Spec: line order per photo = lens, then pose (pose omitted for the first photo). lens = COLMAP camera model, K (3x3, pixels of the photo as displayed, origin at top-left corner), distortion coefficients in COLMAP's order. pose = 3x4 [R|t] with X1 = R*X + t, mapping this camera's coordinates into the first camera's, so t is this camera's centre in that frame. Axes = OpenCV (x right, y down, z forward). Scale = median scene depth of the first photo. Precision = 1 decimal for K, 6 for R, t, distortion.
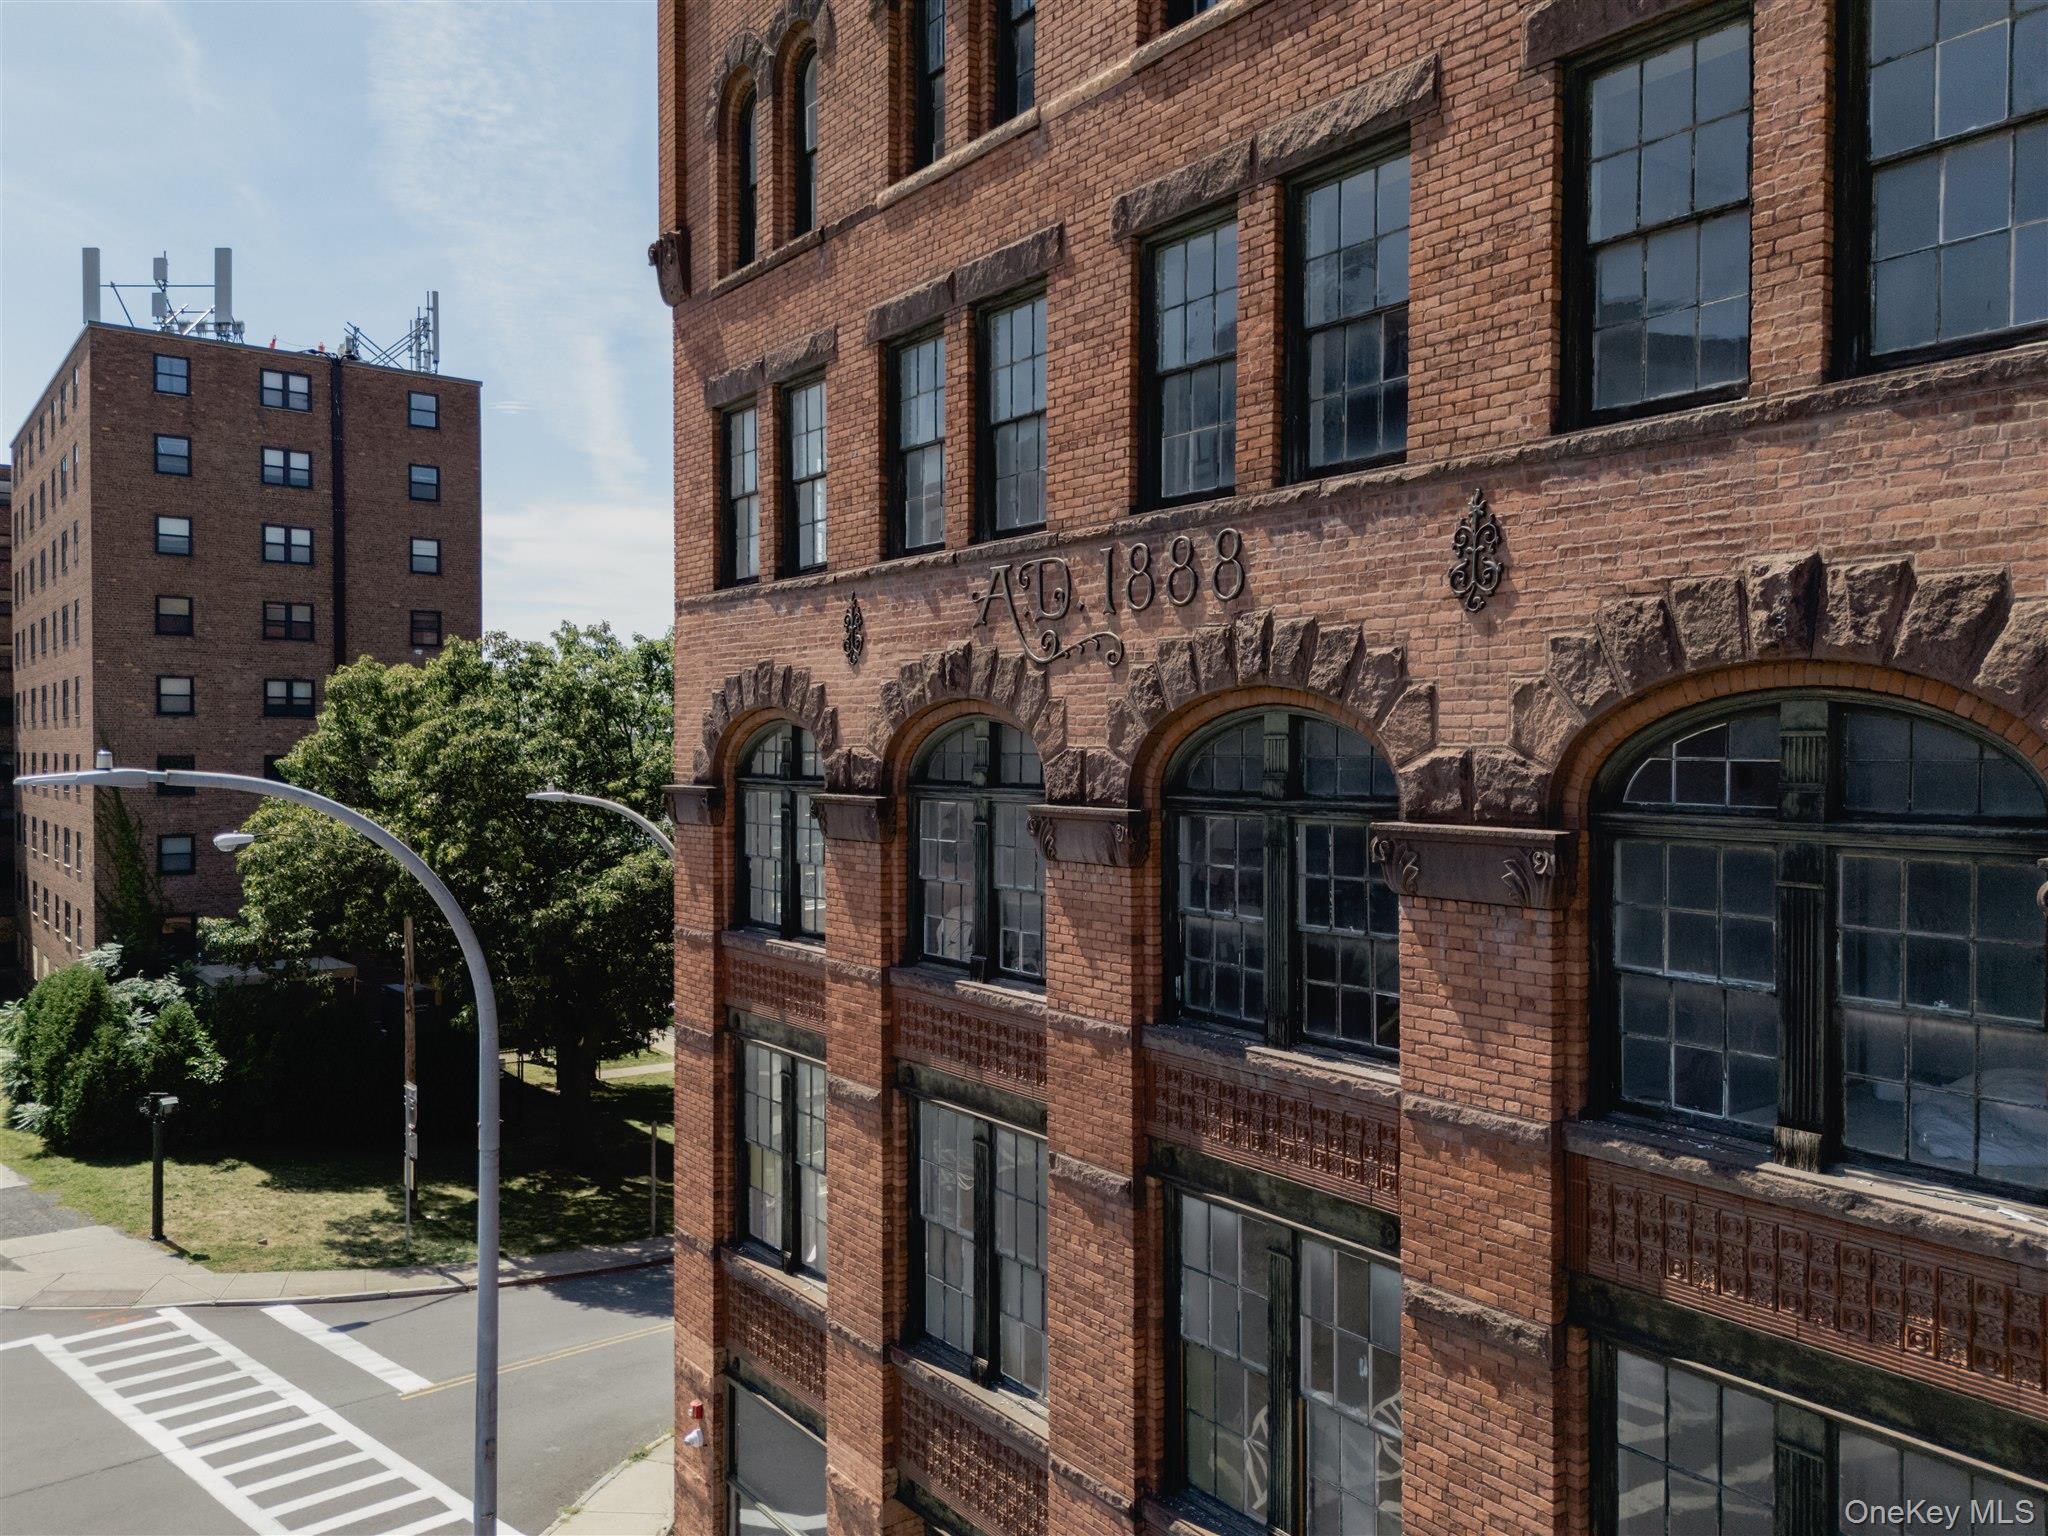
lens RADIAL K [[1495.2, 0, 1024.0], [0, 1495.2, 768.0], [0, 0, 1]] dist [0.081849, -0.099863]
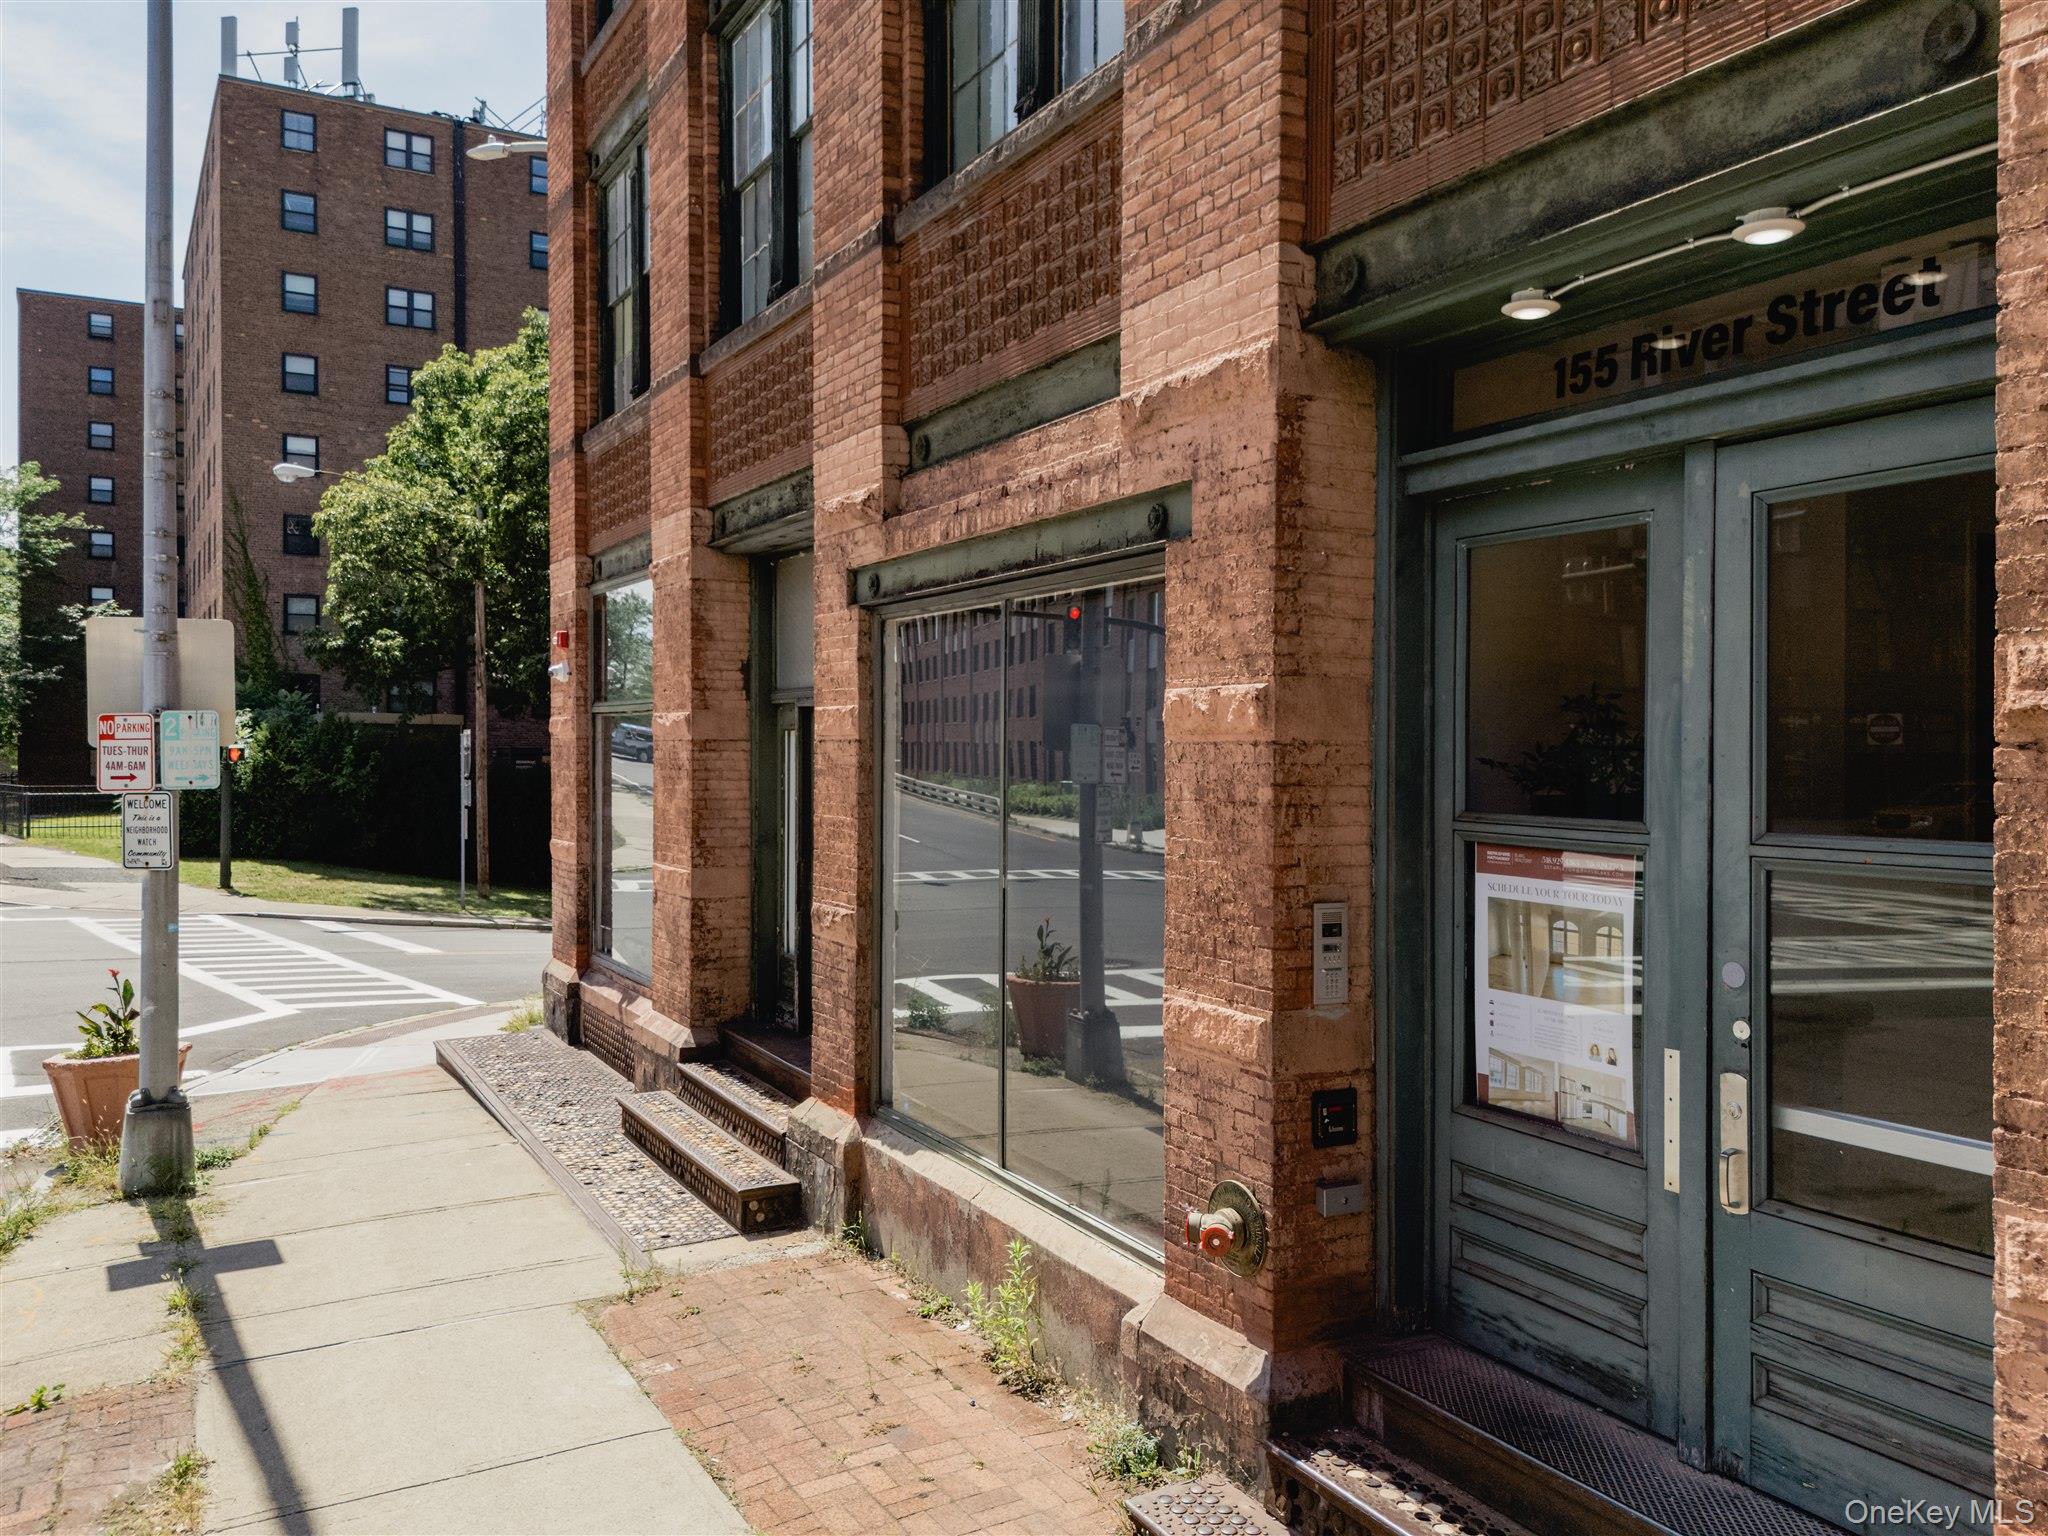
lens RADIAL K [[1558.3, 0, 978.4], [0, 1558.3, 754.3], [0, 0, 1]] dist [0.095727, -0.134076]
pose [[0.986590, 0.004522, -0.163154, 0.164064], [-0.005580, 0.999966, -0.006029, 0.500236], [0.163122, 0.006859, 0.986582, 0.164418]]
